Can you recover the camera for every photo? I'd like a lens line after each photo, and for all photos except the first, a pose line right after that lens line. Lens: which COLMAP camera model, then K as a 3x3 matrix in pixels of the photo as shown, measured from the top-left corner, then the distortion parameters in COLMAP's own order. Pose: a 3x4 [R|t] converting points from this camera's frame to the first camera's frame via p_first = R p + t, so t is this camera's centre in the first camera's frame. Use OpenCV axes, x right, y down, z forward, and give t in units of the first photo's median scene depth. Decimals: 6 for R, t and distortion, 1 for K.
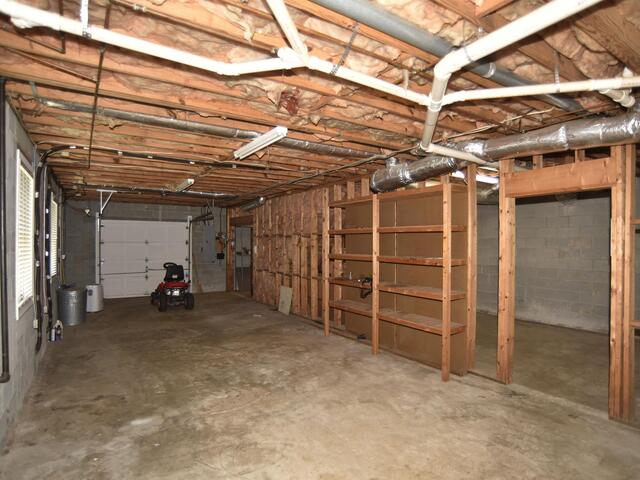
lens RADIAL K [[375.0, 0, 320.0], [0, 375.0, 240.0], [0, 0, 1]] dist [-0.101843, 0.001340]
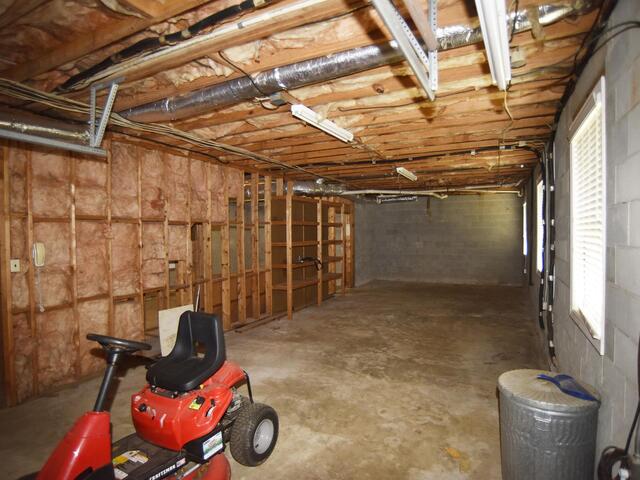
lens RADIAL K [[375.0, 0, 320.0], [0, 375.0, 240.0], [0, 0, 1]] dist [-0.101843, 0.001340]
pose [[-0.506829, -0.016826, 0.861883, -1.043241], [0.000717, 0.999801, 0.019941, 0.003821], [-0.862047, 0.010725, -0.506716, 1.598904]]
